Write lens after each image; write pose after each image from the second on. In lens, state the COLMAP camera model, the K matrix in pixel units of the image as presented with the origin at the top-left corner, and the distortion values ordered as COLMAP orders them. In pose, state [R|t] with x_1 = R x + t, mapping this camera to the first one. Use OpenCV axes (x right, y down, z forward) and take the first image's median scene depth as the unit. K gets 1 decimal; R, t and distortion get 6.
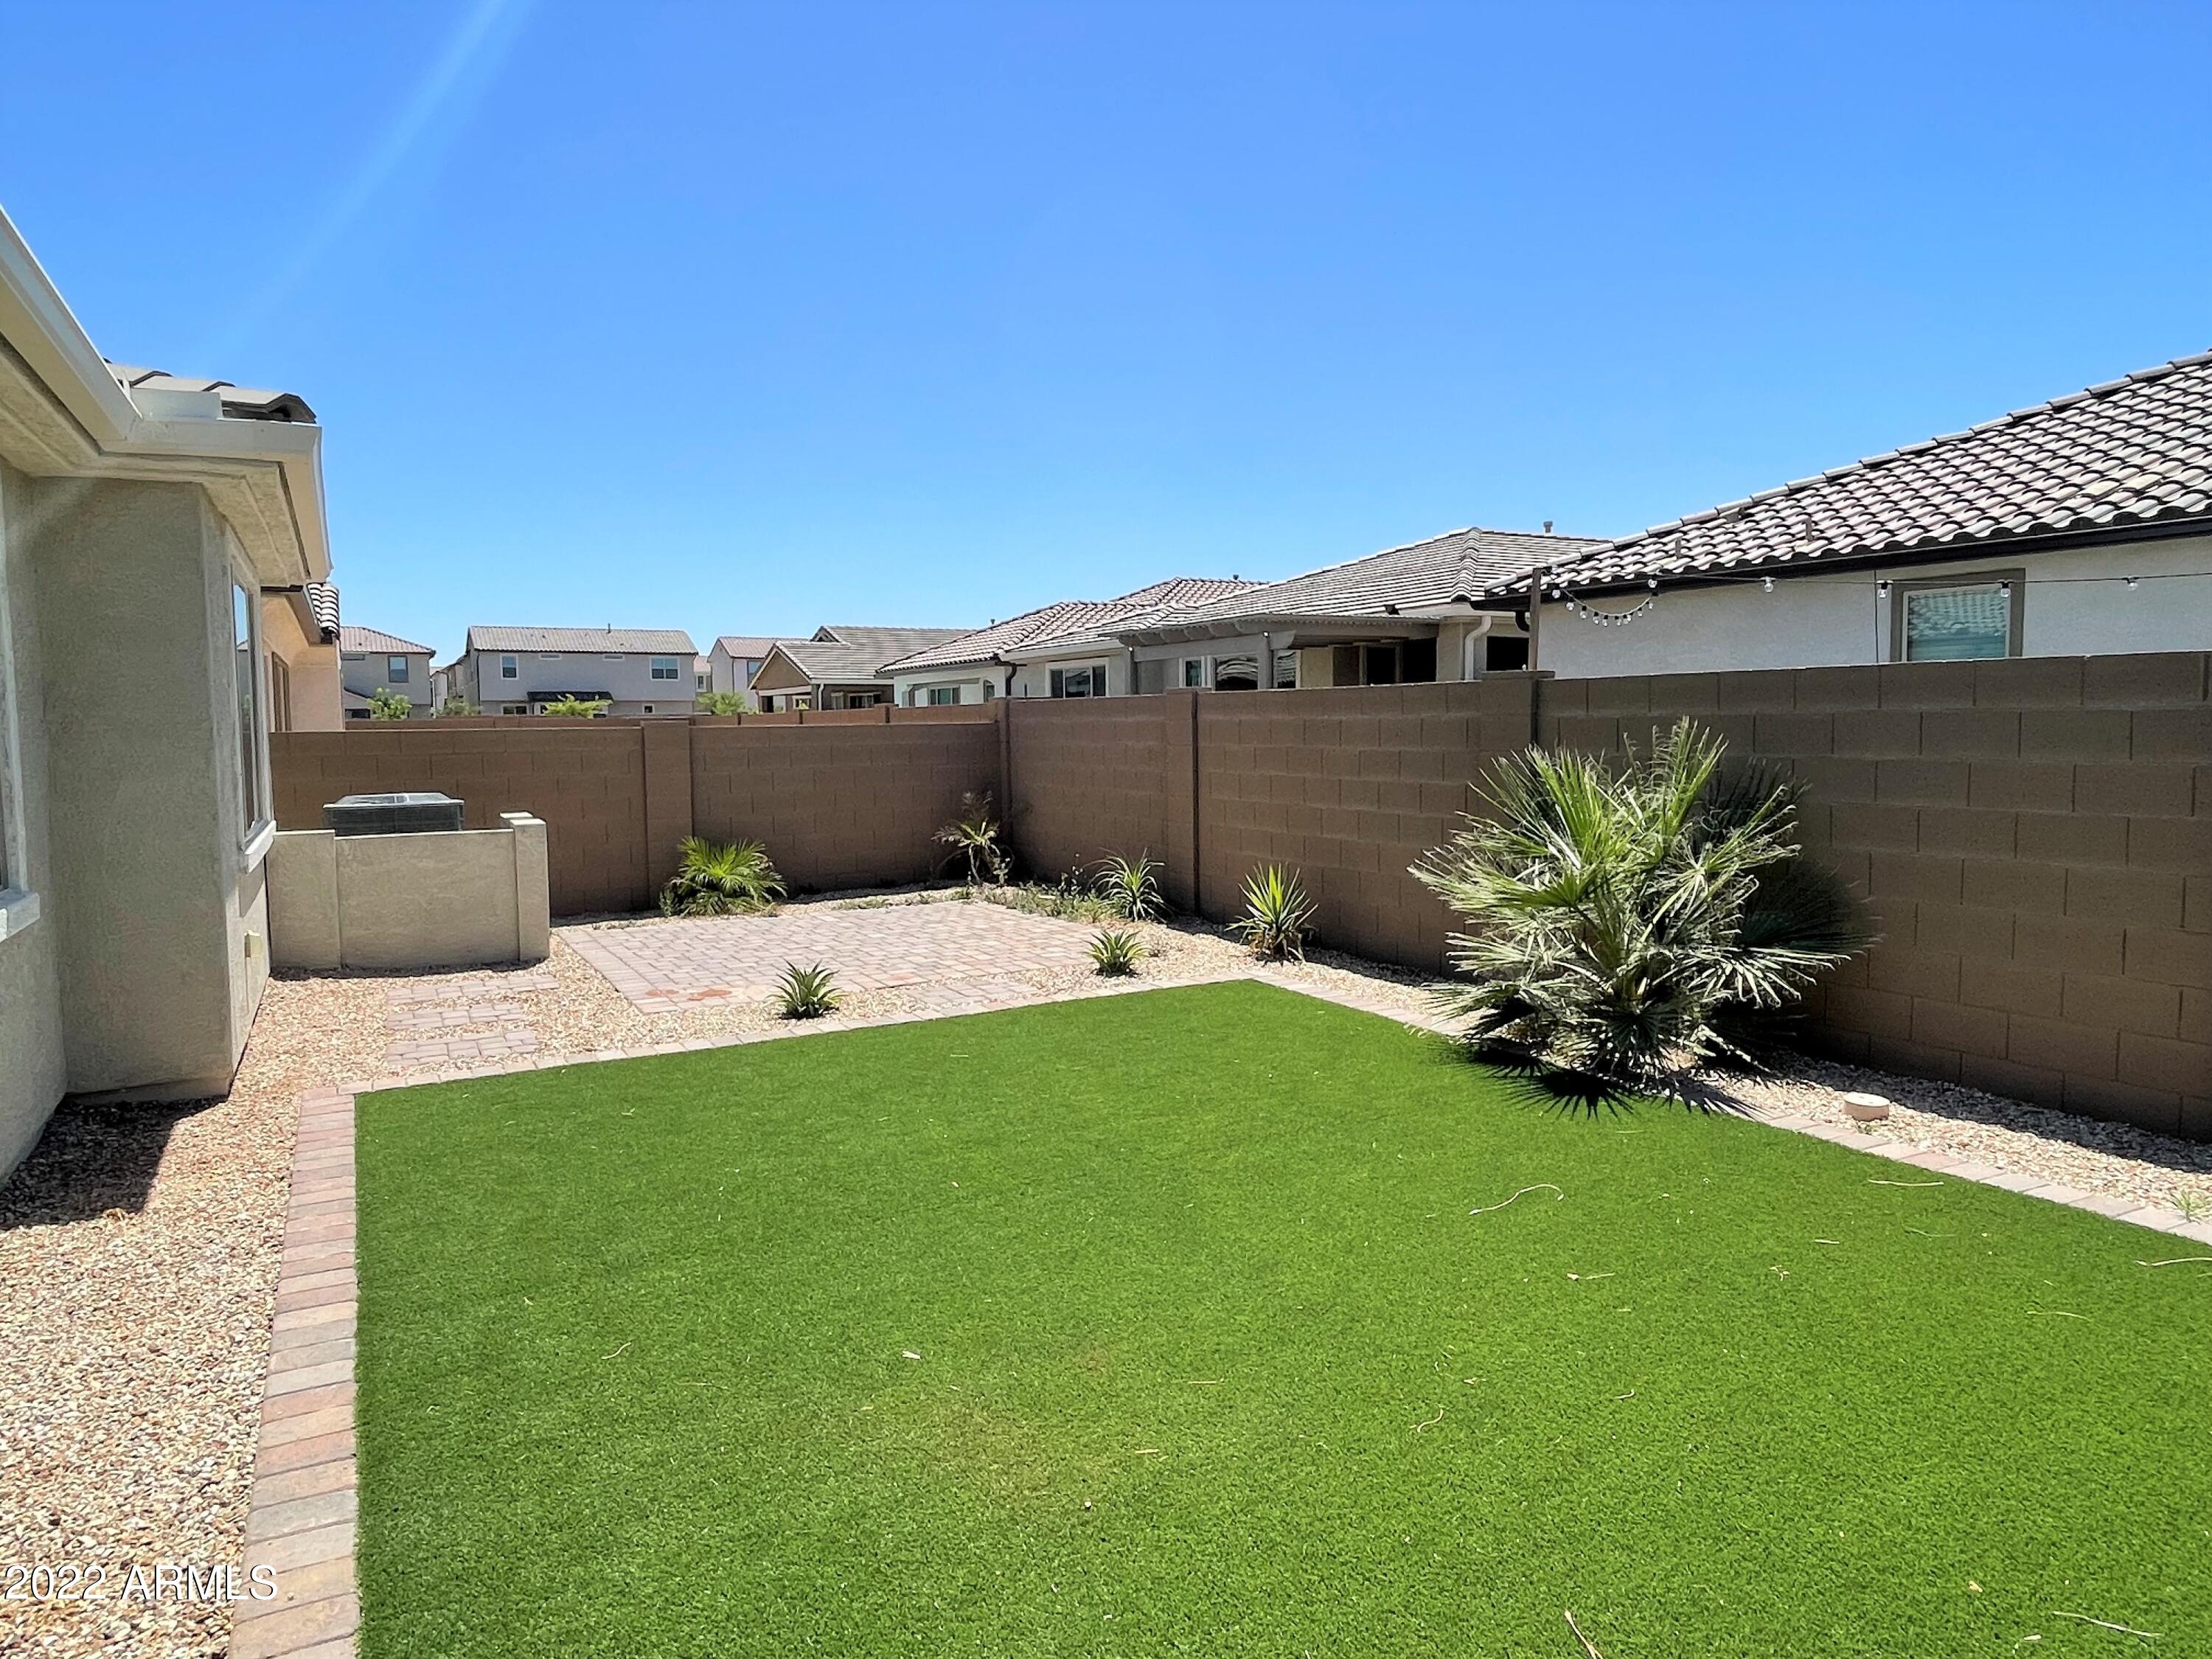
lens RADIAL K [[1364.3, 0, 1103.4], [0, 1364.3, 826.4], [0, 0, 1]] dist [-0.008997, -0.006828]
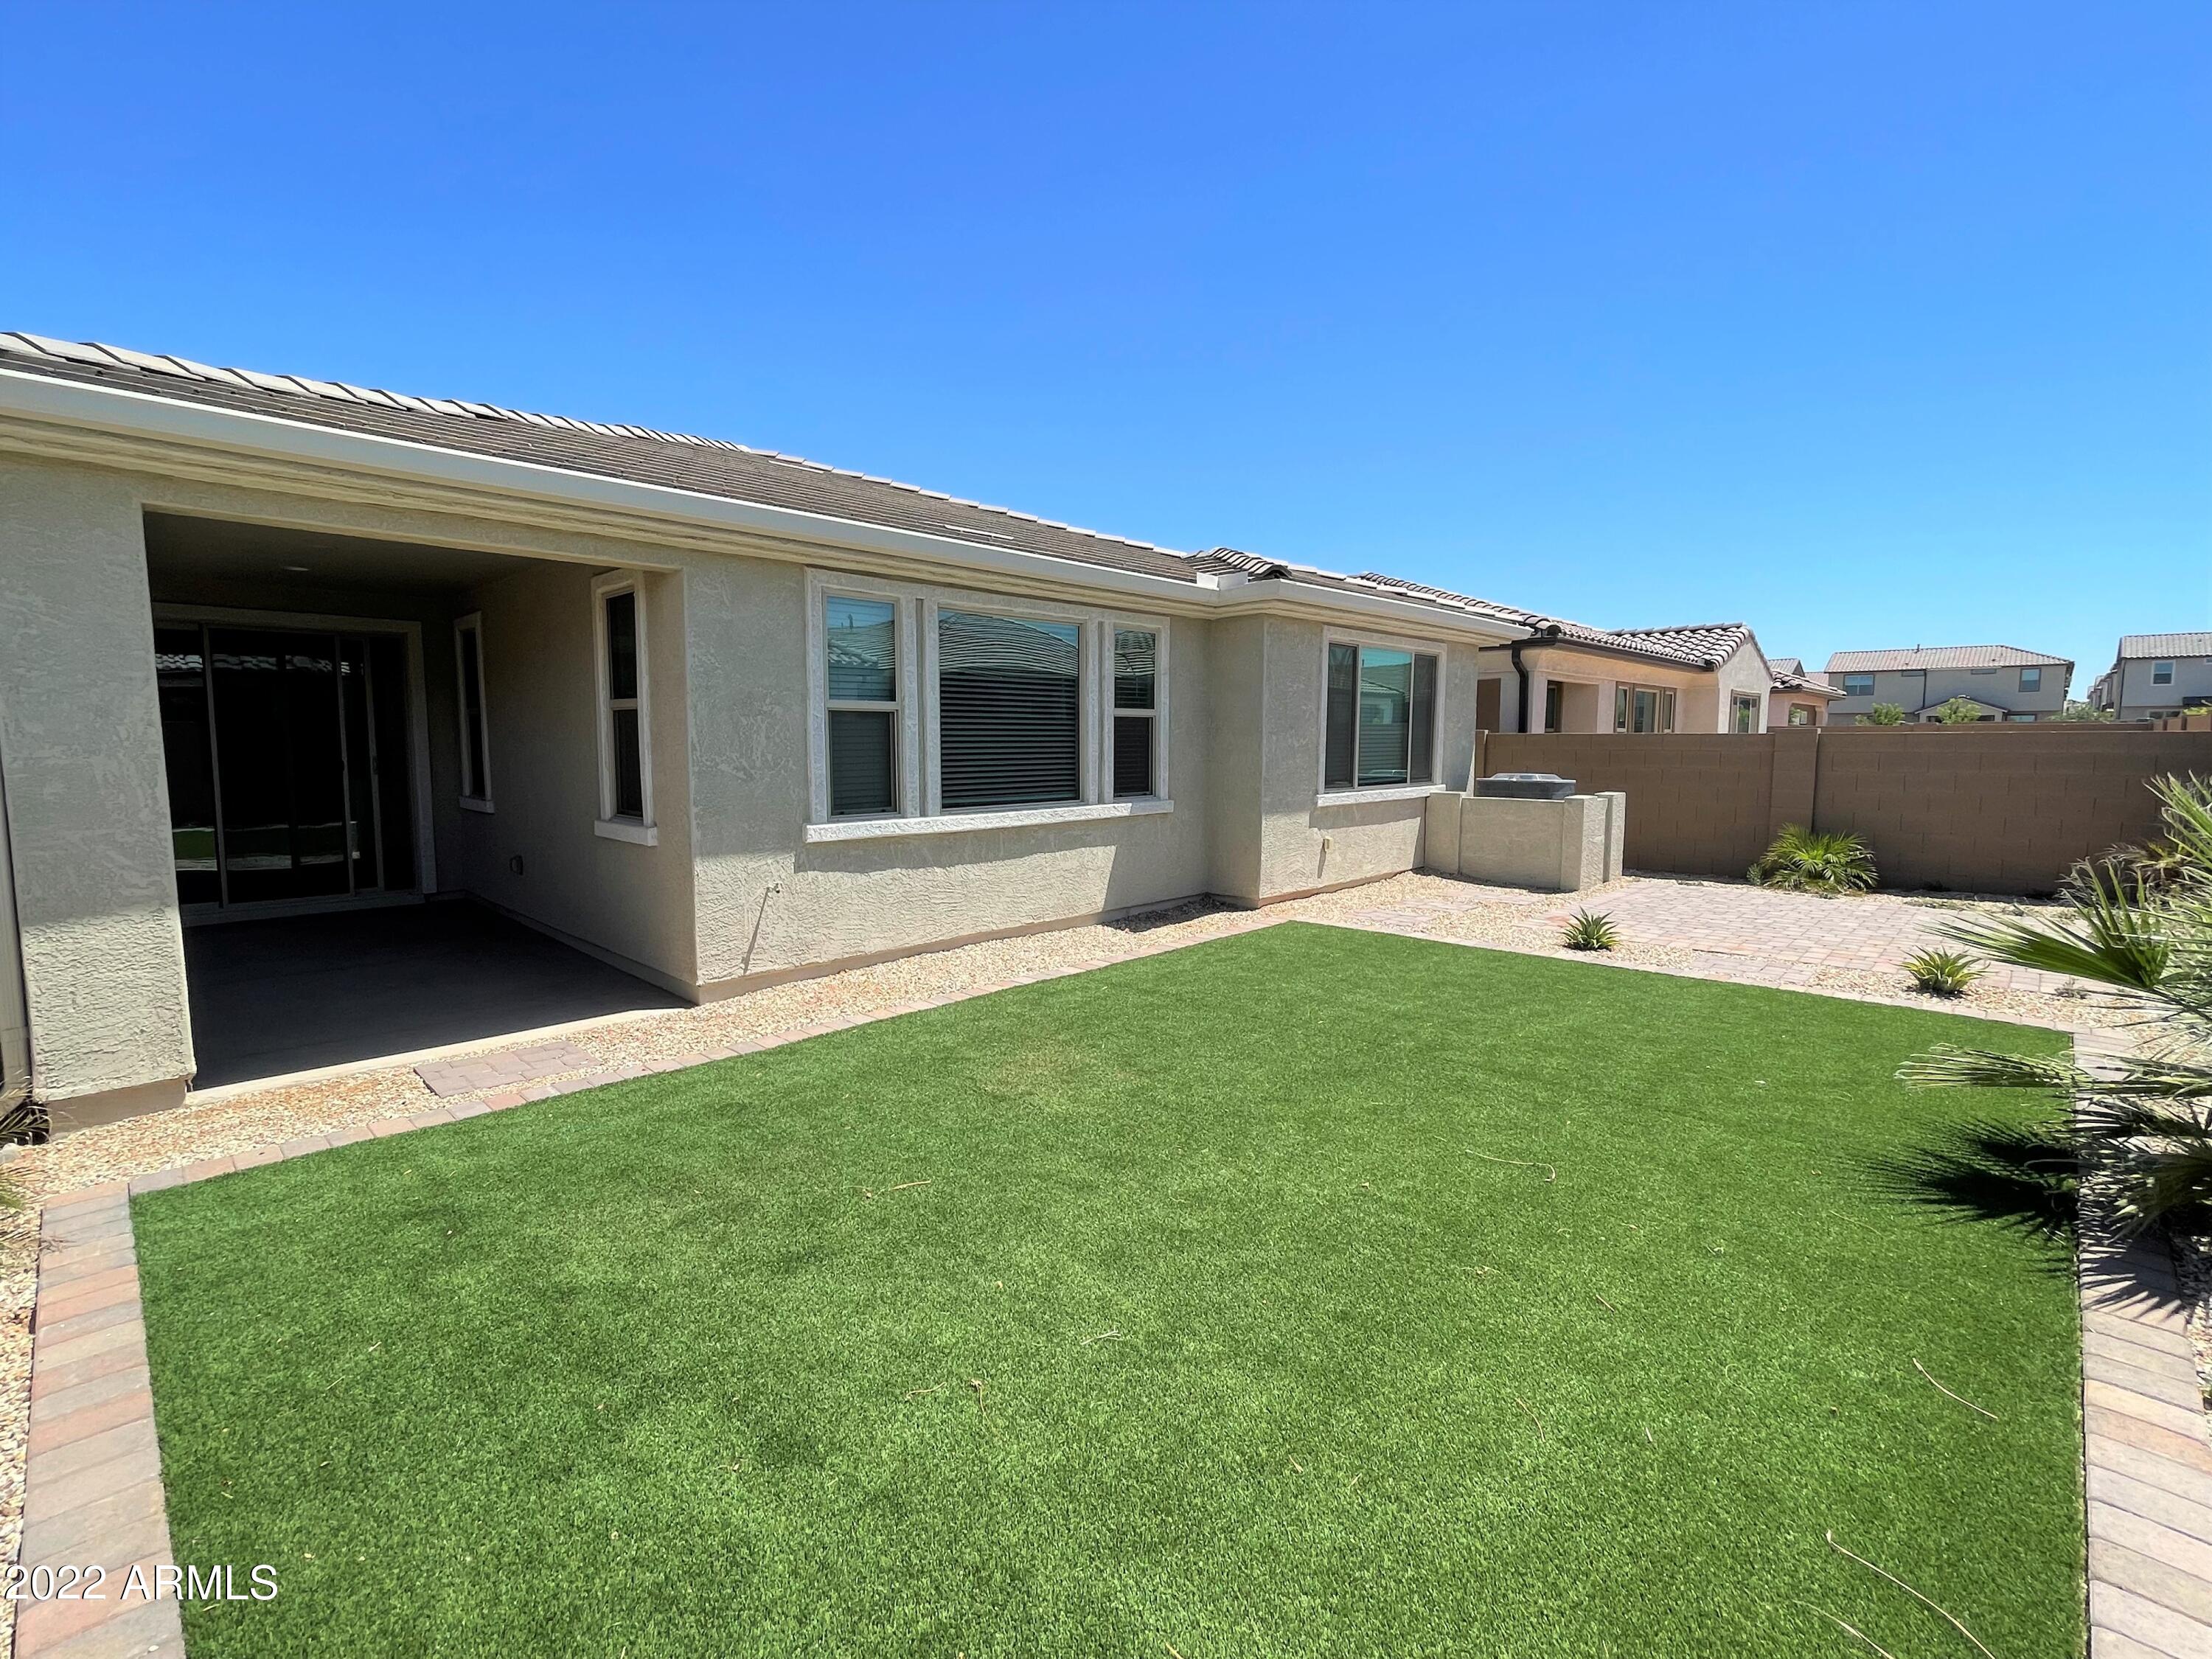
lens RADIAL K [[983.4, 0, 1107.2], [0, 983.4, 828.0], [0, 0, 1]] dist [-0.000971, -0.000109]
pose [[0.308199, 0.101892, -0.945850, 0.457359], [-0.075491, 0.993732, 0.082451, -0.020389], [0.948322, 0.045992, 0.313959, 0.200711]]
